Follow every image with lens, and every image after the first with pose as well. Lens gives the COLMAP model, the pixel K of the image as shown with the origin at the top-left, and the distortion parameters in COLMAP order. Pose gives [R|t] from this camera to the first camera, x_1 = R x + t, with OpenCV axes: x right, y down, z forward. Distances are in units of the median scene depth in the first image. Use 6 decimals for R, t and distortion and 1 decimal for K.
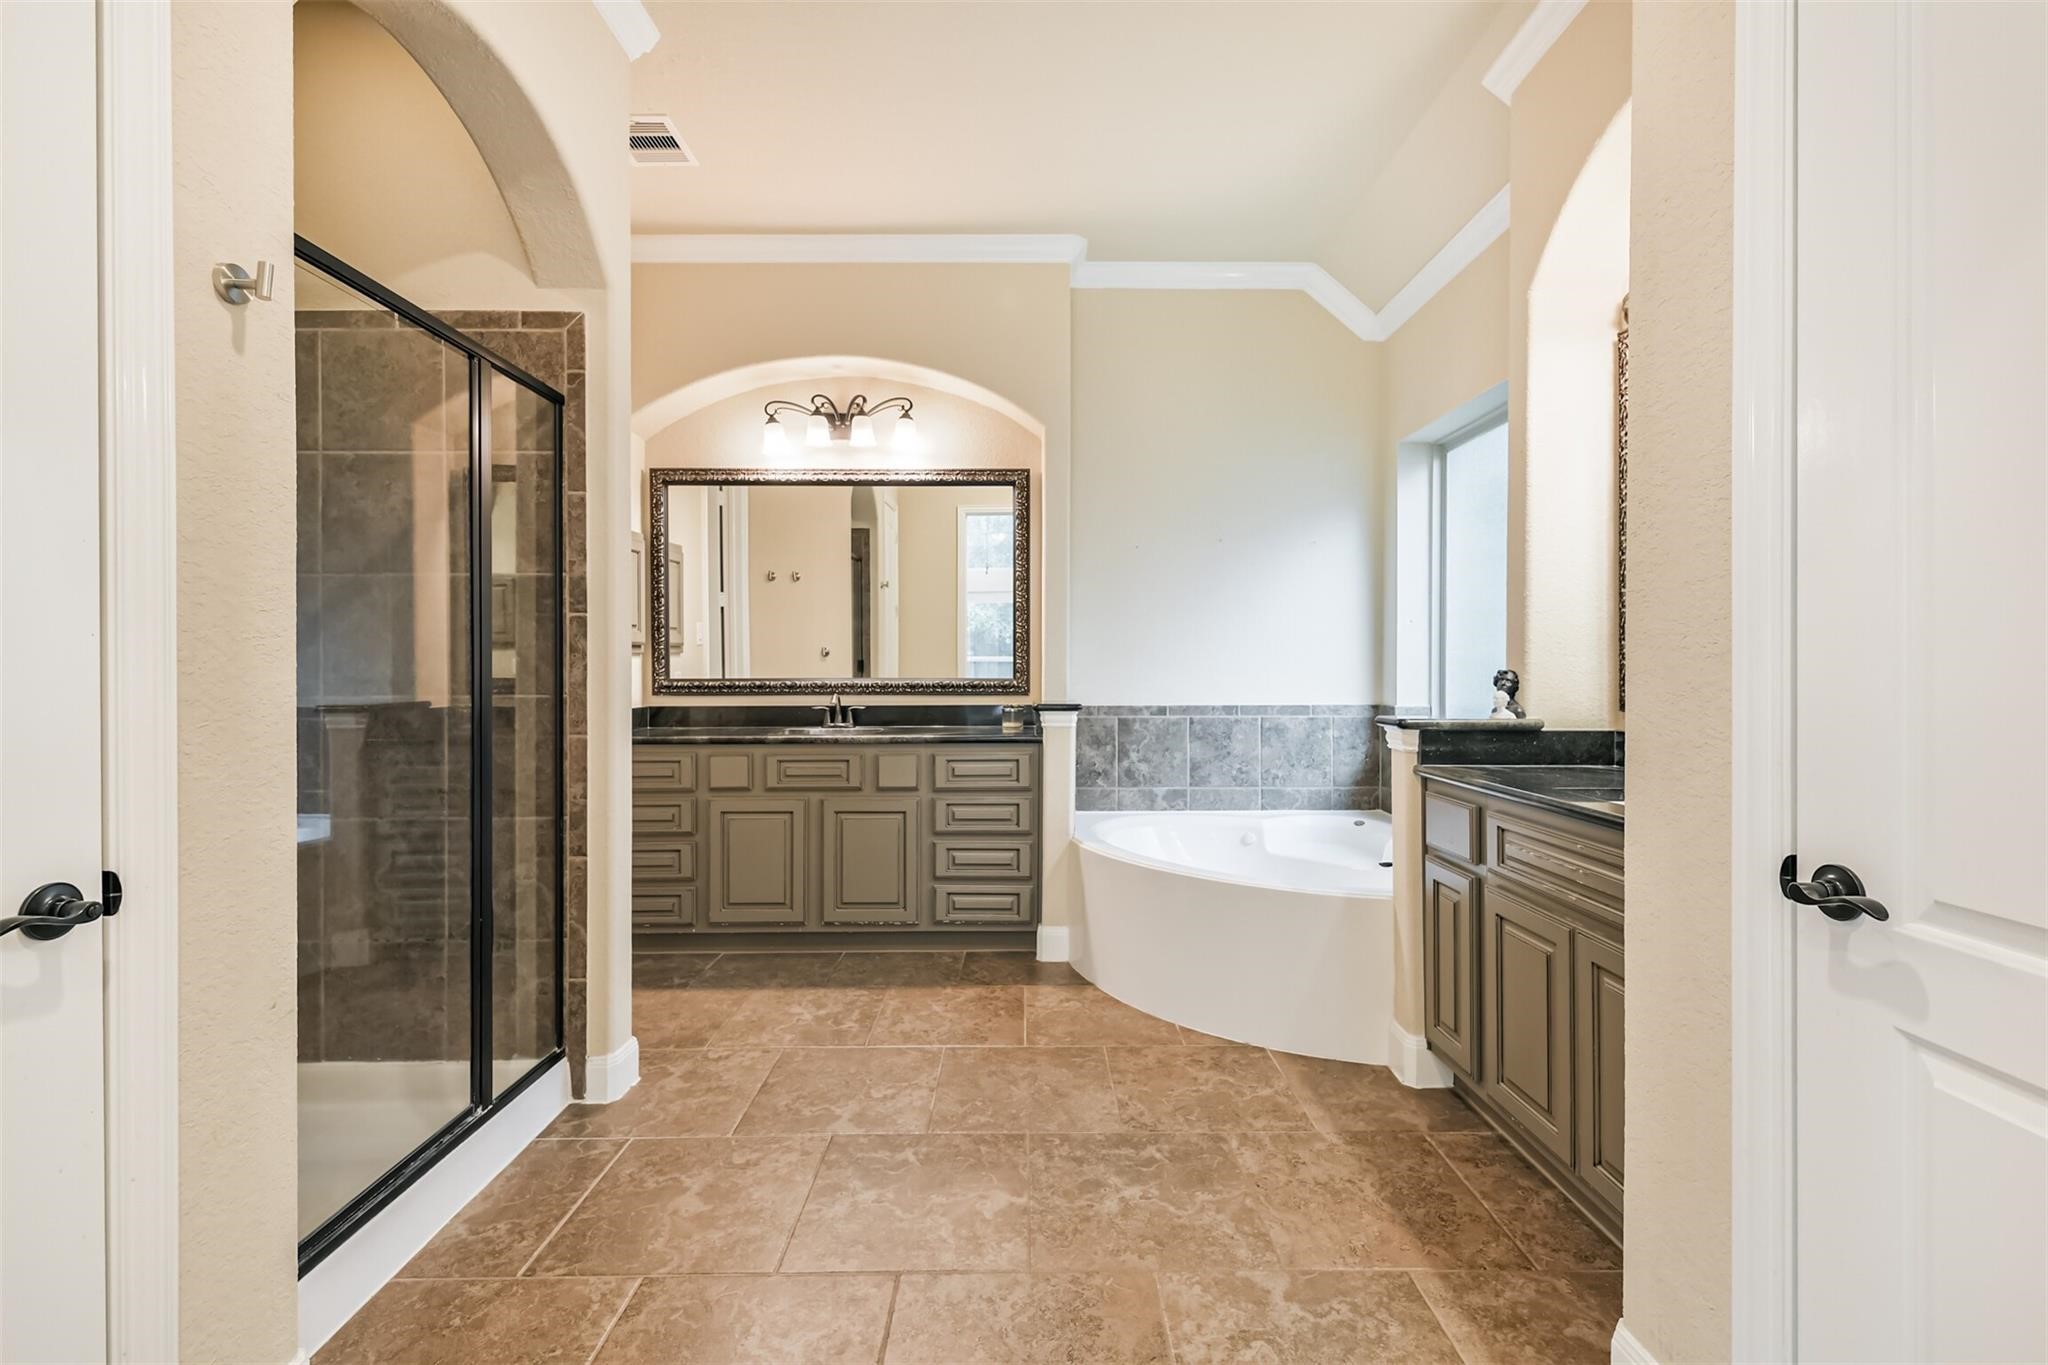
lens RADIAL K [[878.7, 0, 1029.9], [0, 878.7, 675.6], [0, 0, 1]] dist [0.020221, -0.005616]
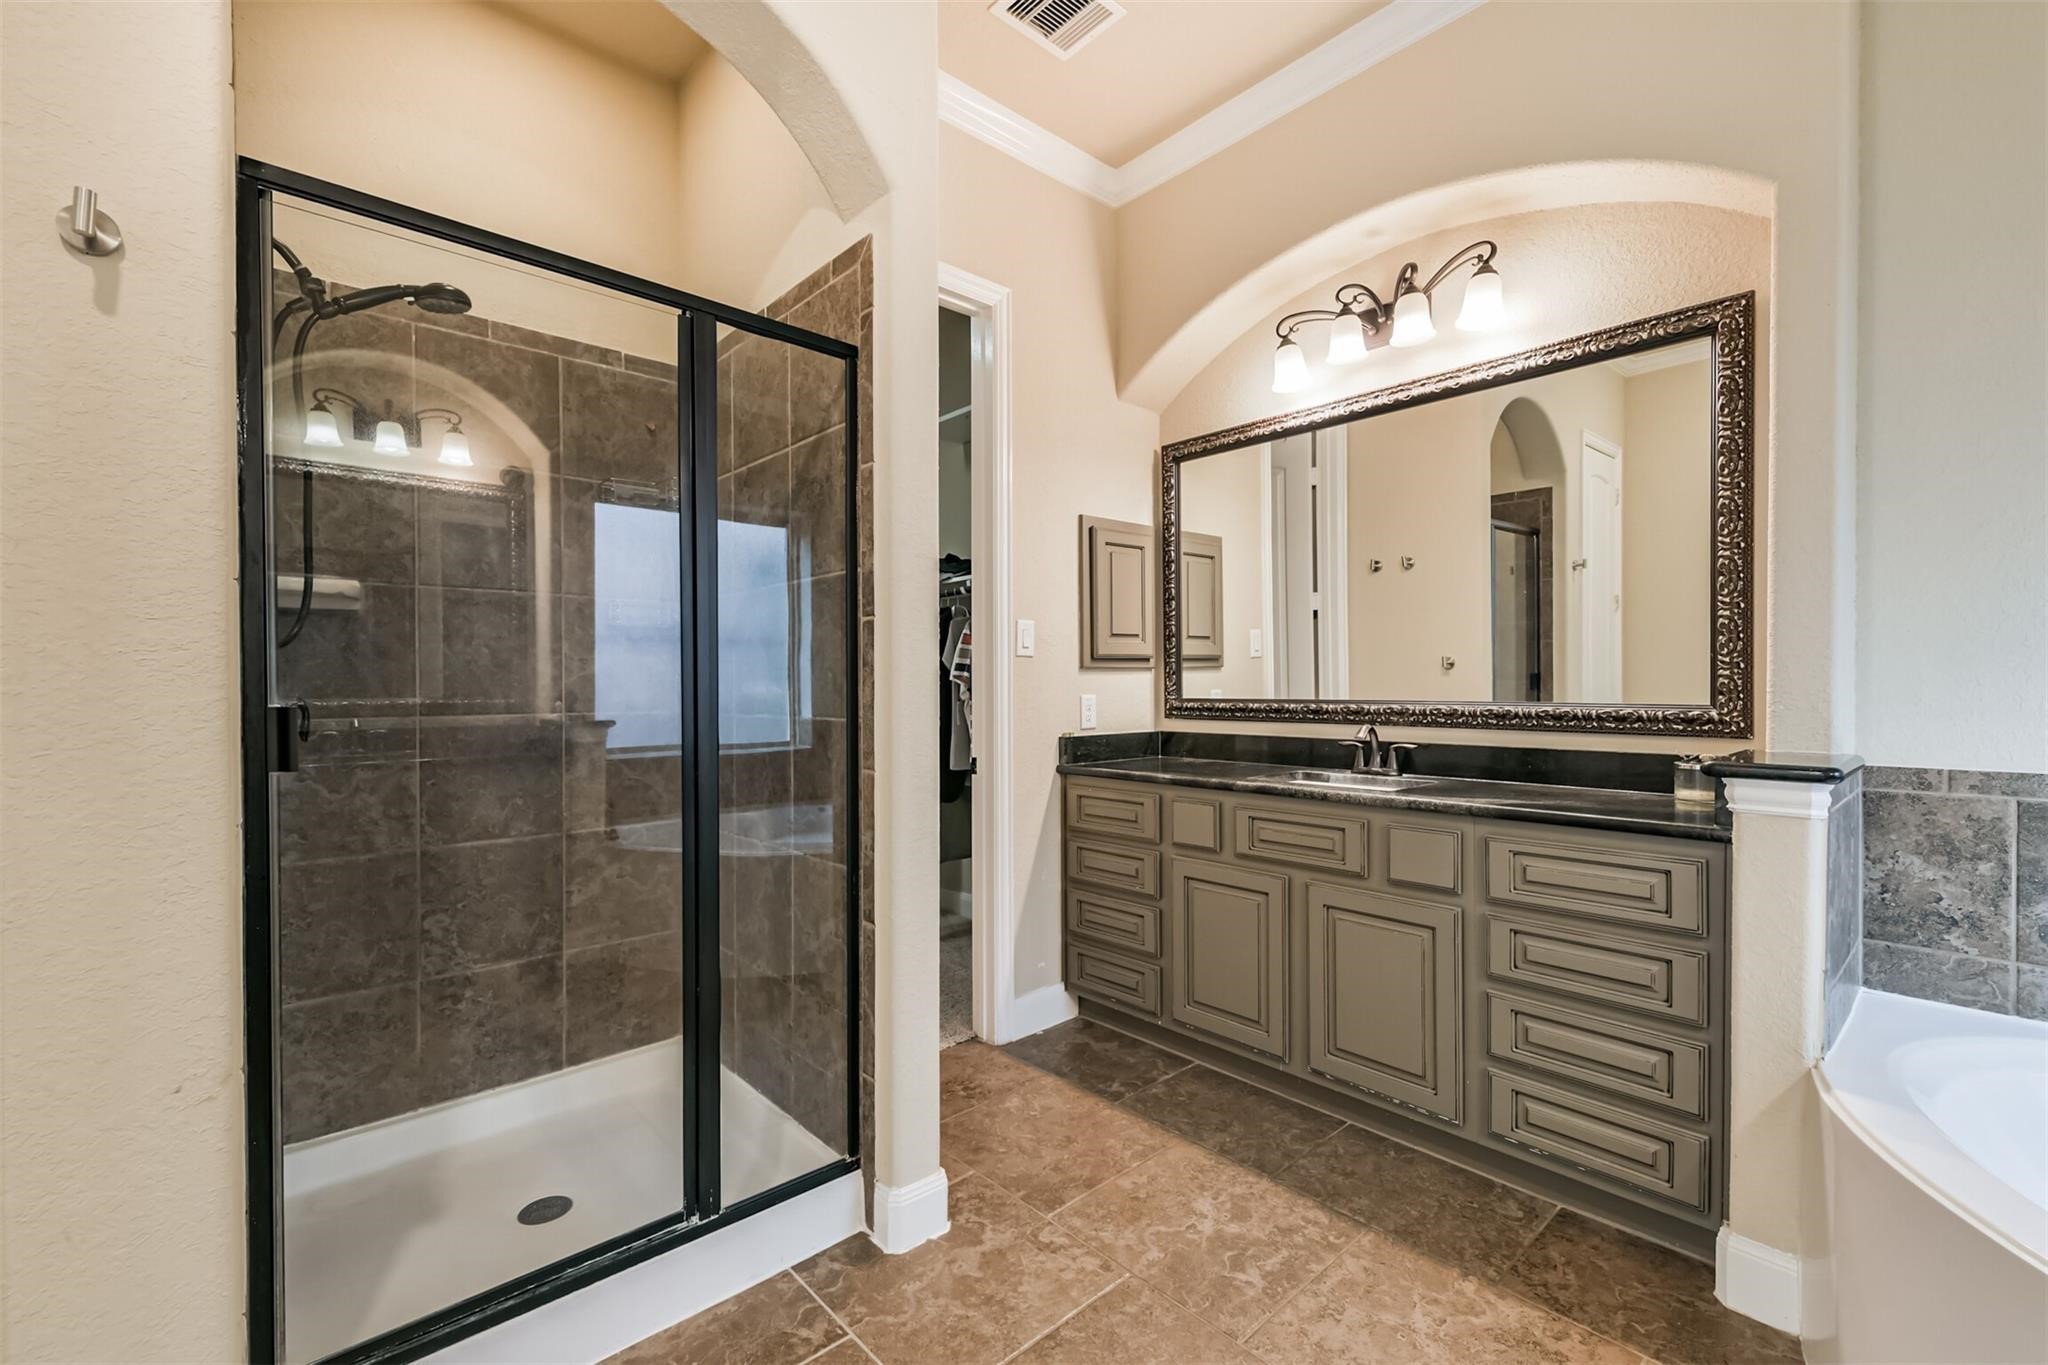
lens RADIAL K [[878.7, 0, 1014.0], [0, 878.7, 691.4], [0, 0, 1]] dist [0.020221, -0.005616]
pose [[0.665317, 0.005846, -0.746538, 0.112444], [-0.006040, 0.999979, 0.002448, -0.004360], [0.746536, 0.002880, 0.665339, 0.386580]]
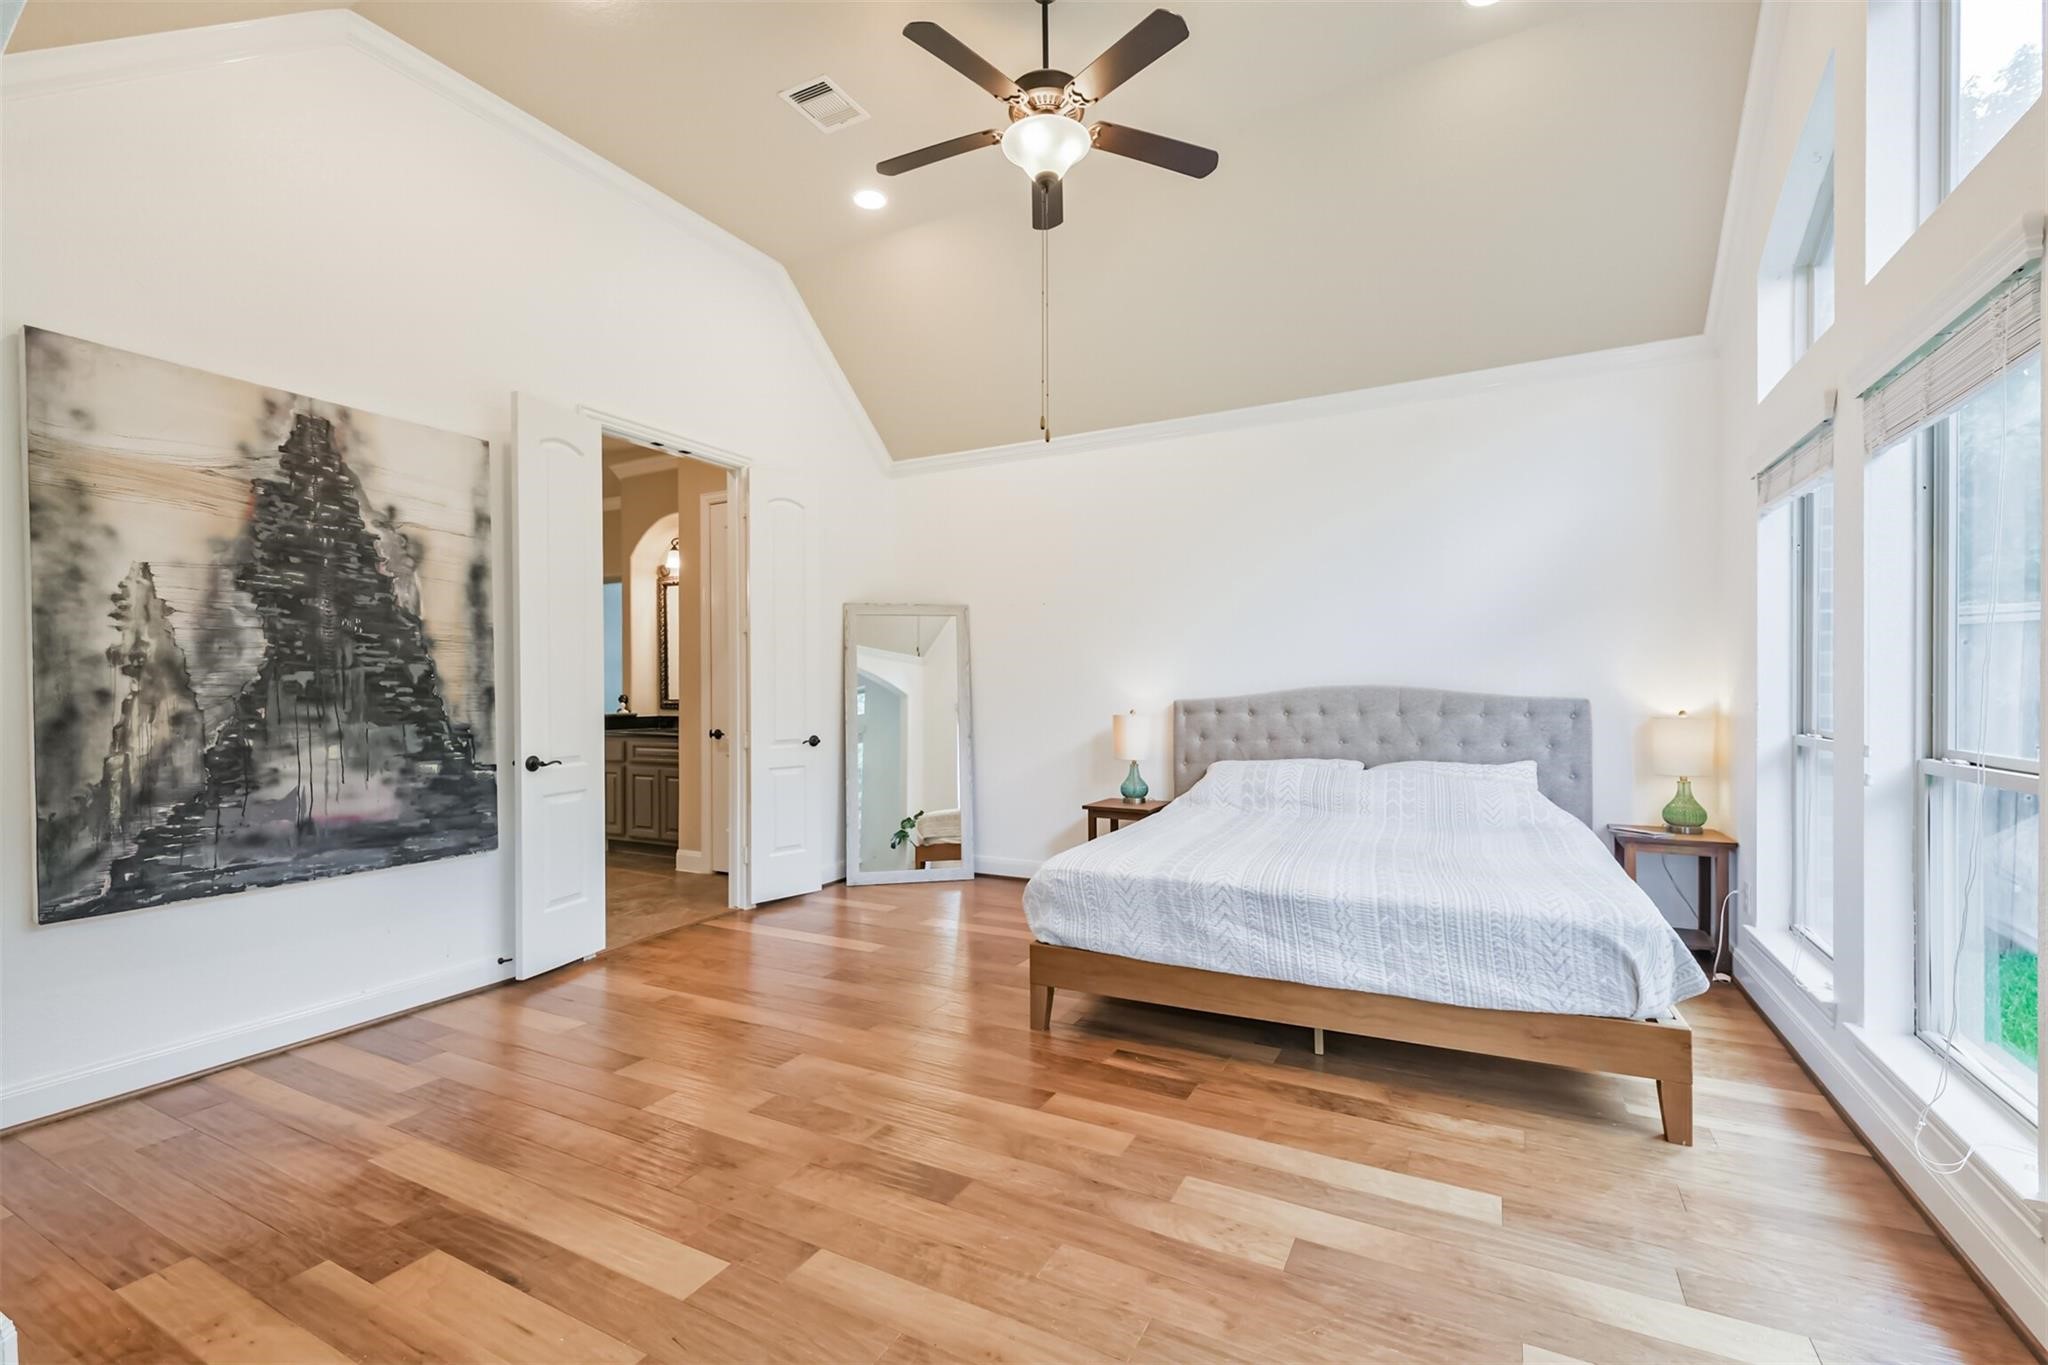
lens RADIAL K [[878.7, 0, 1026.3], [0, 878.7, 693.1], [0, 0, 1]] dist [0.020221, -0.005616]
pose [[0.482319, -0.003006, 0.875991, -0.880680], [0.007384, 0.999973, -0.000634, -0.000317], [-0.875965, 0.006774, 0.482327, -0.987290]]
